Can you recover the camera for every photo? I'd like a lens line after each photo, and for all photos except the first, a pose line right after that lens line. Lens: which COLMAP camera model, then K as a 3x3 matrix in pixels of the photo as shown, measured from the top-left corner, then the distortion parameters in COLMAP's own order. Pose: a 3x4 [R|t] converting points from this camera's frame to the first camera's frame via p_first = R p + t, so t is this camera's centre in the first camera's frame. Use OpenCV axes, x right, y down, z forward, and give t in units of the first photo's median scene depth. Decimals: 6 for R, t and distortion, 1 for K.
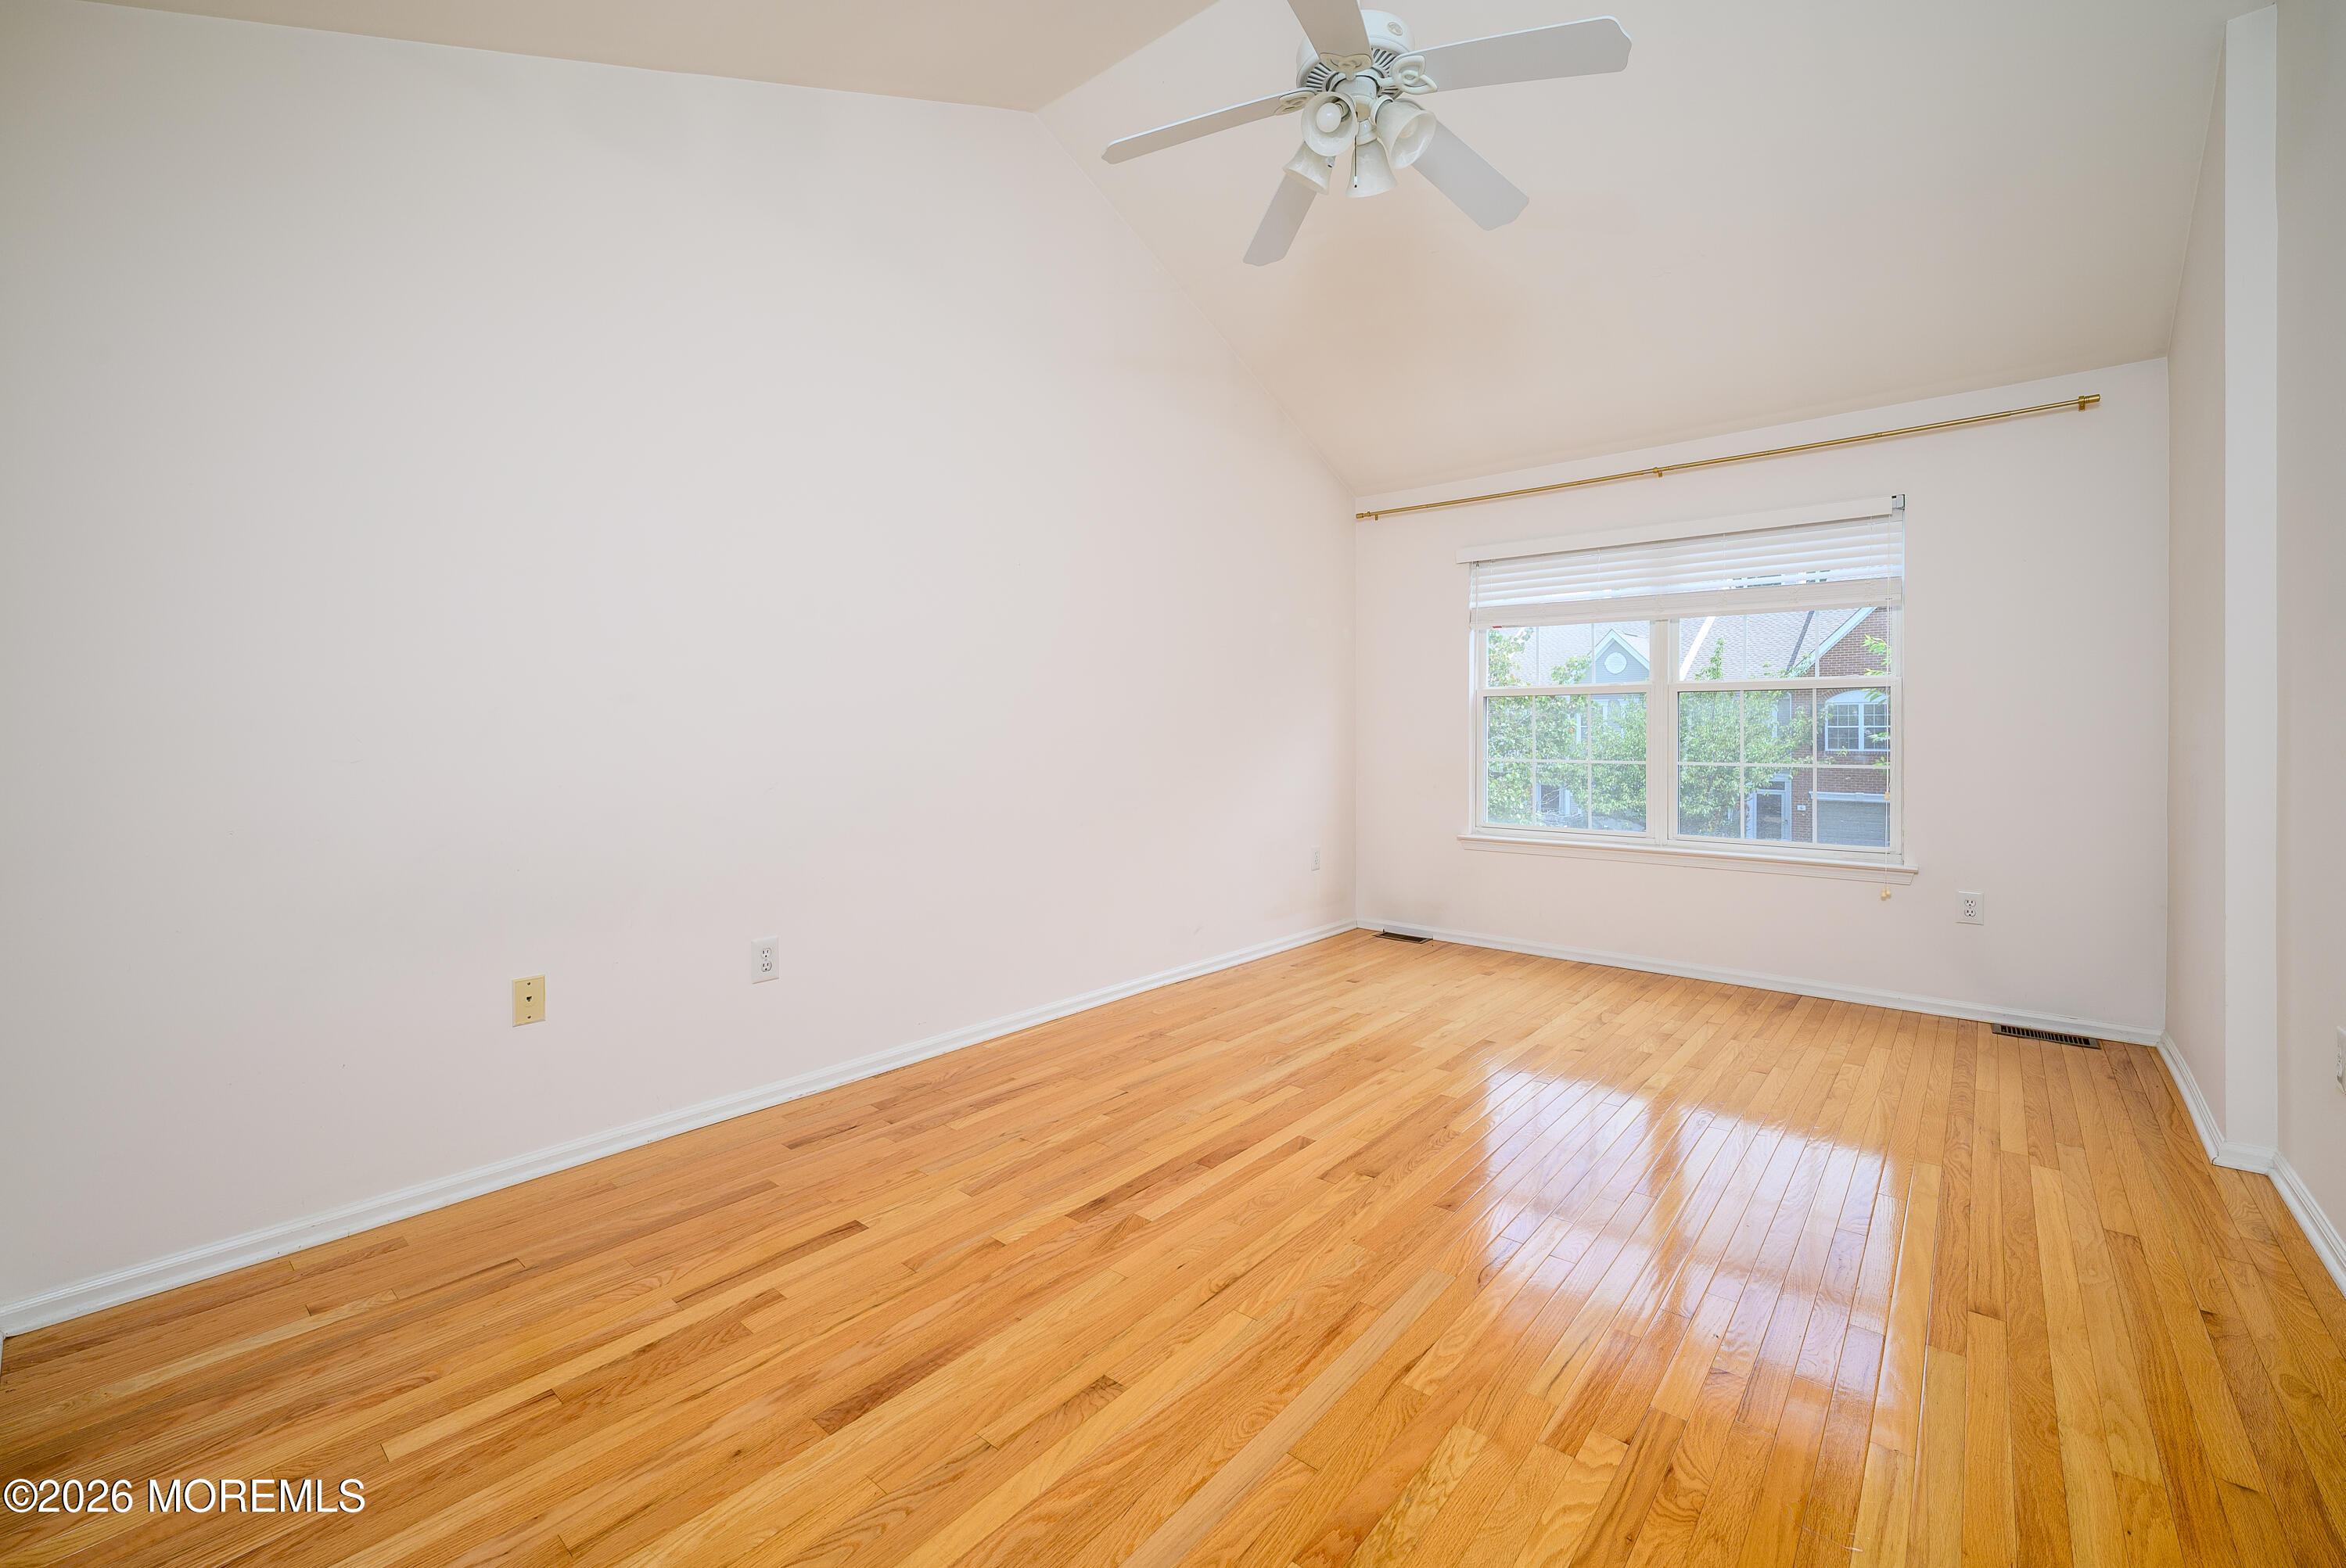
lens RADIAL K [[967.0, 0, 1171.4], [0, 967.0, 738.9], [0, 0, 1]] dist [-0.000434, 0.000033]
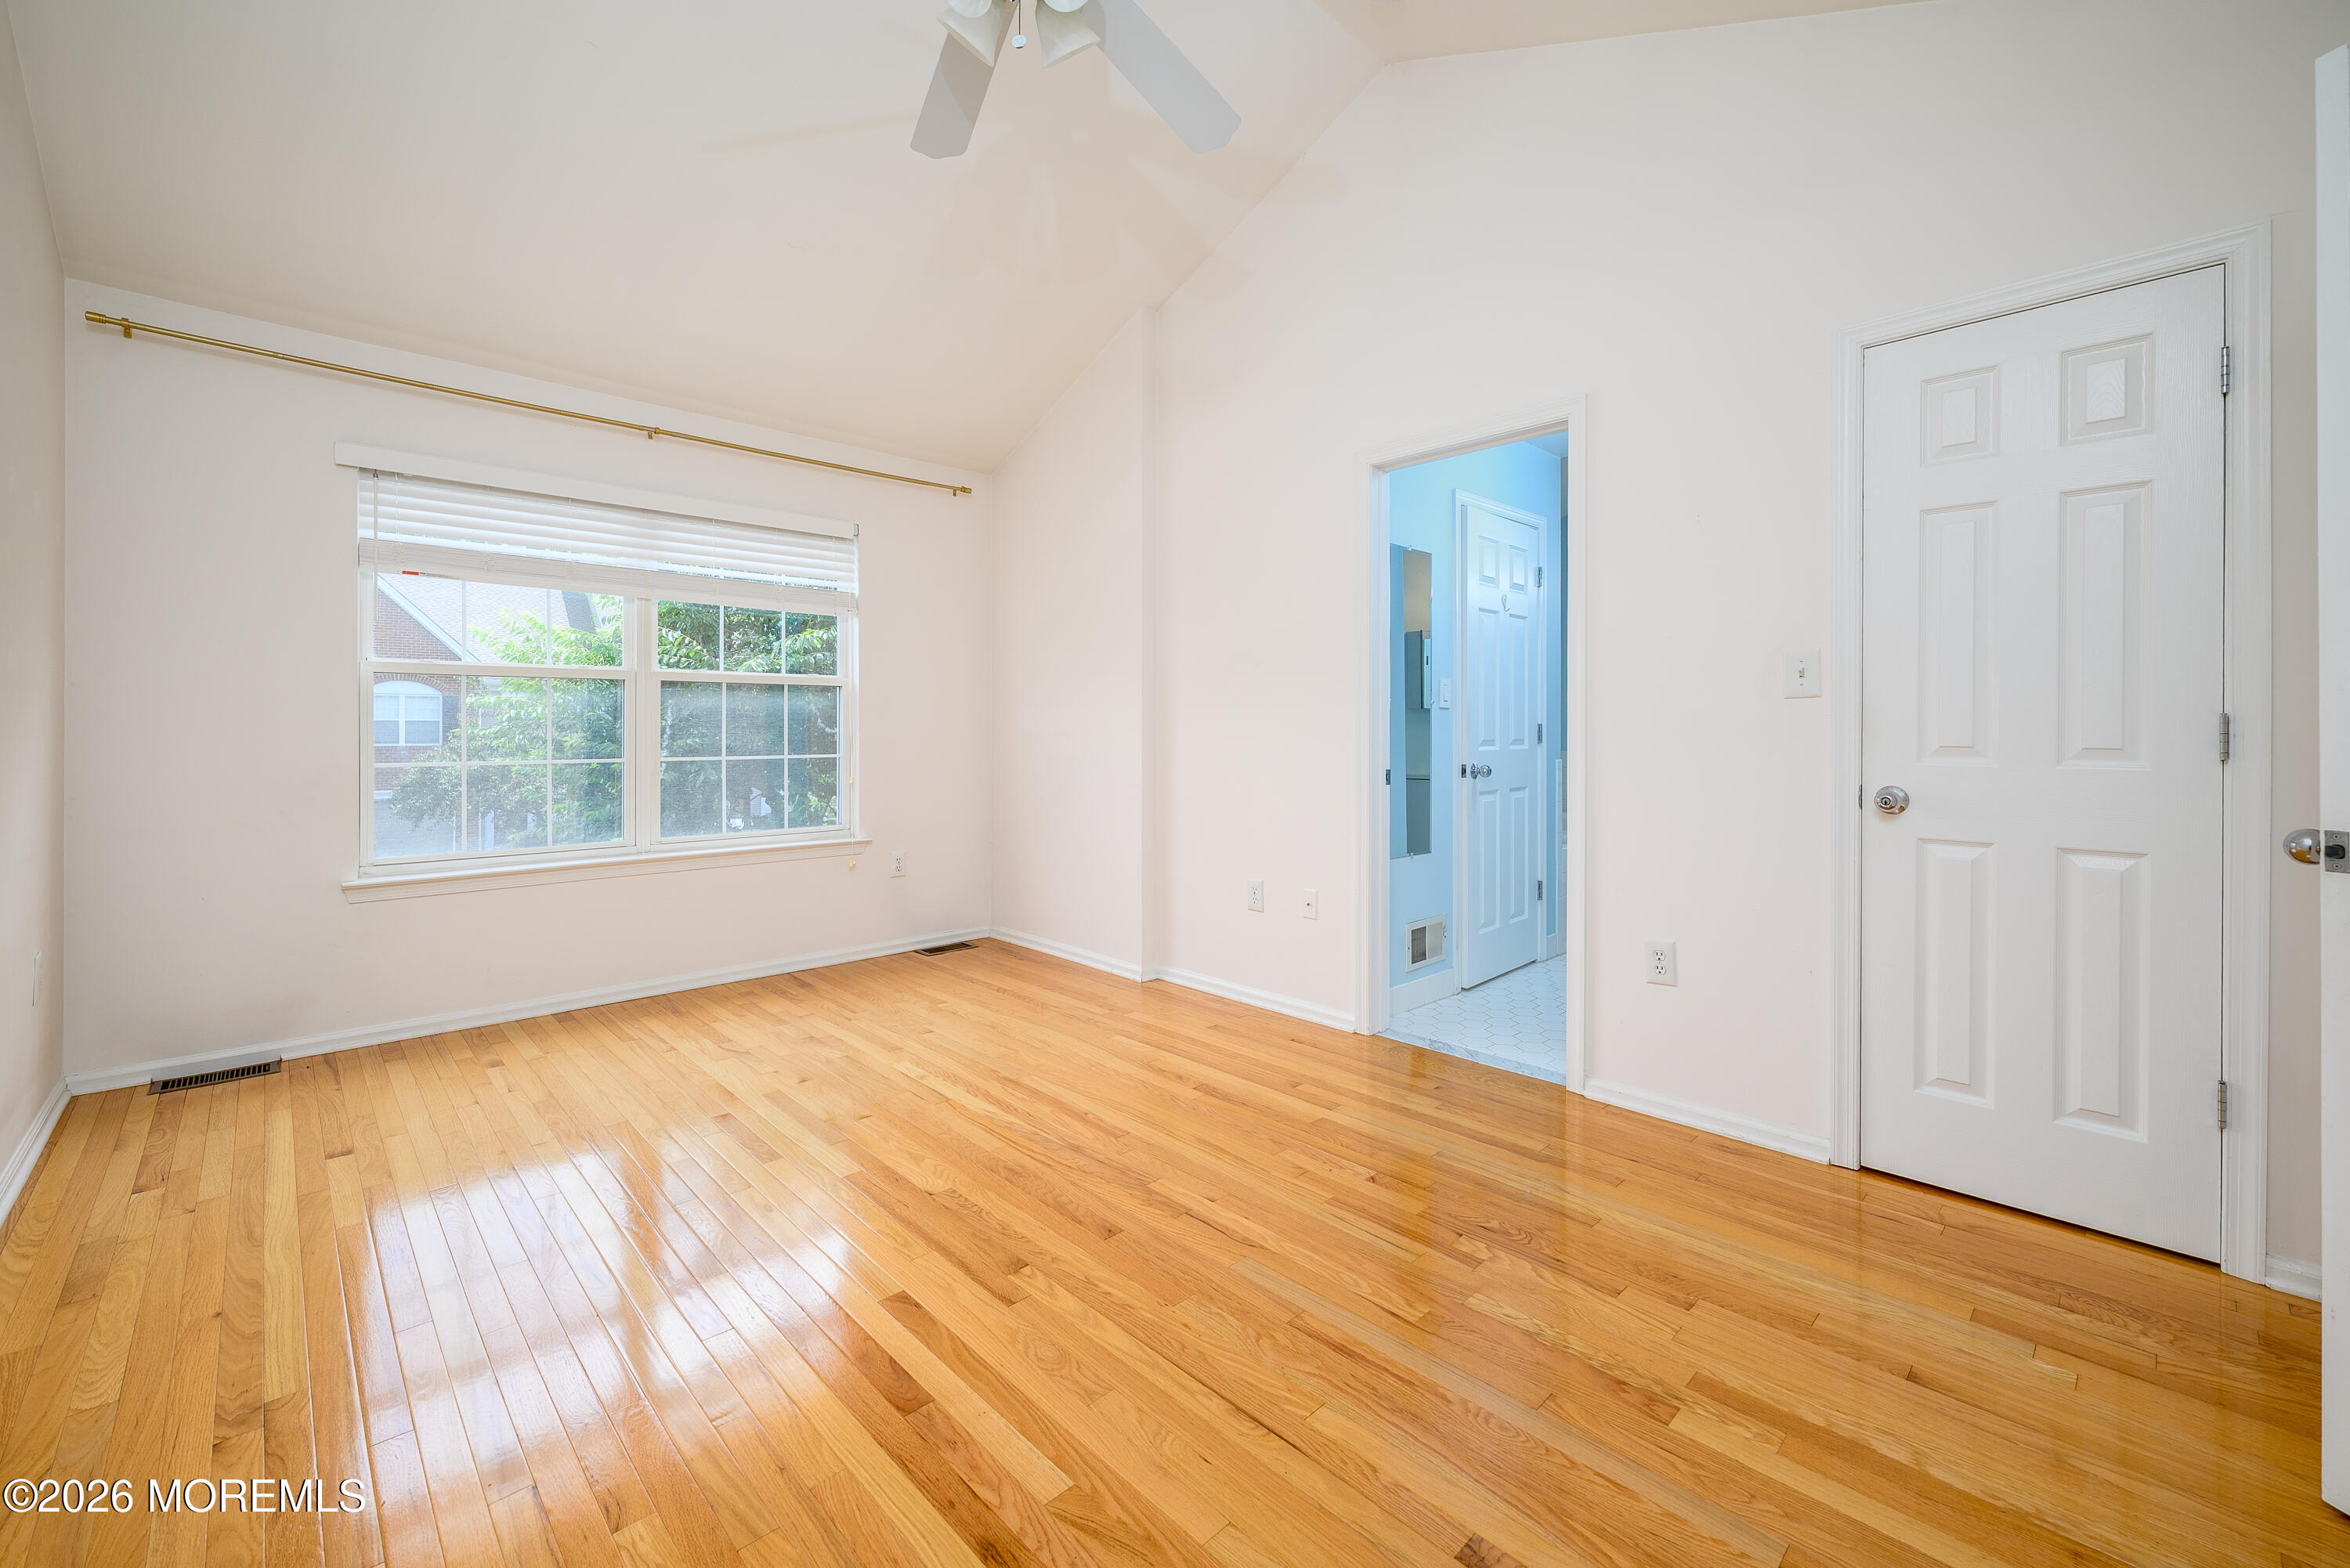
lens RADIAL K [[953.1, 0, 1179.9], [0, 953.1, 730.3], [0, 0, 1]] dist [-0.000949, -0.000270]
pose [[0.103979, -0.003421, 0.994574, -0.527110], [0.005947, 0.999978, 0.002818, -0.003372], [-0.994562, 0.005621, 0.103997, 0.707890]]
